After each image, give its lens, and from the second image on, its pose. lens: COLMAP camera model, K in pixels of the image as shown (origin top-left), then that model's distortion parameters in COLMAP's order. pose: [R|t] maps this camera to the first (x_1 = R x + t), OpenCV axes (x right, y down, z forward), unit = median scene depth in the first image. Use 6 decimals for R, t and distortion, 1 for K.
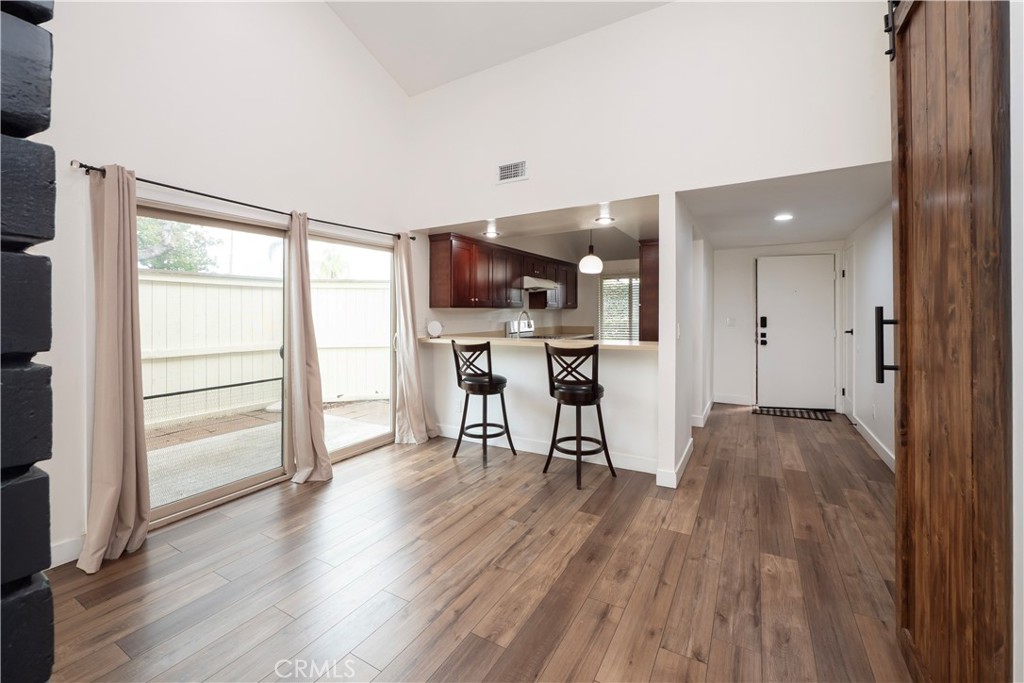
lens RADIAL K [[439.9, 0, 512.0], [0, 439.9, 323.6], [0, 0, 1]] dist [0.000045, 0.000012]
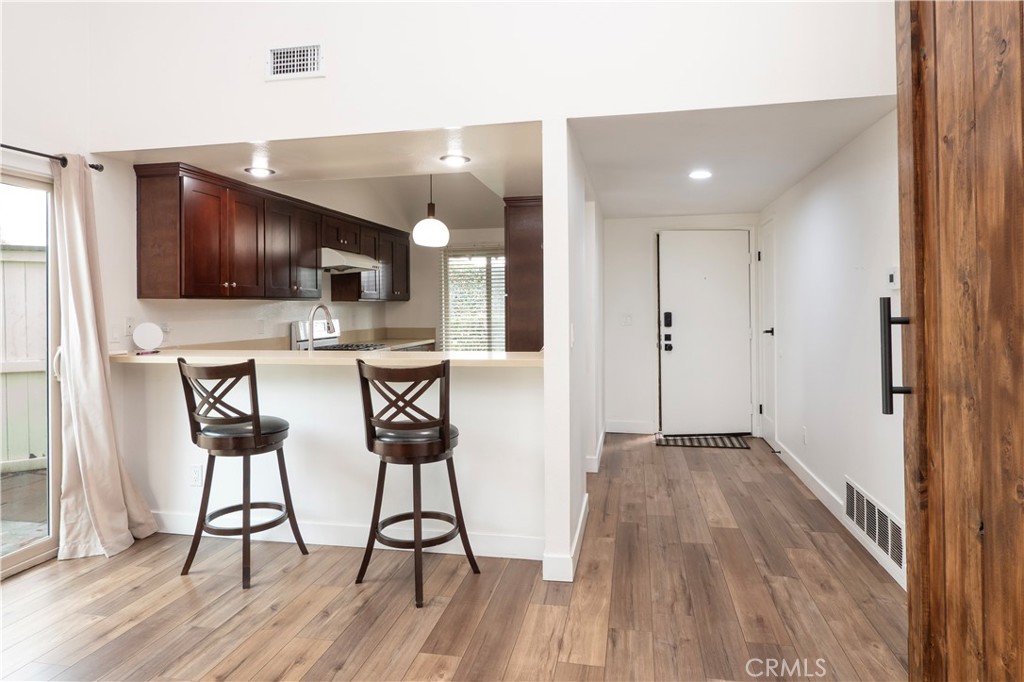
lens RADIAL K [[575.5, 0, 531.6], [0, 575.5, 319.9], [0, 0, 1]] dist [0.000276, -0.001006]
pose [[0.934509, -0.009117, 0.355823, 0.019500], [0.009890, 0.999951, -0.000353, -0.005262], [-0.355802, 0.003849, 0.934553, 0.202676]]
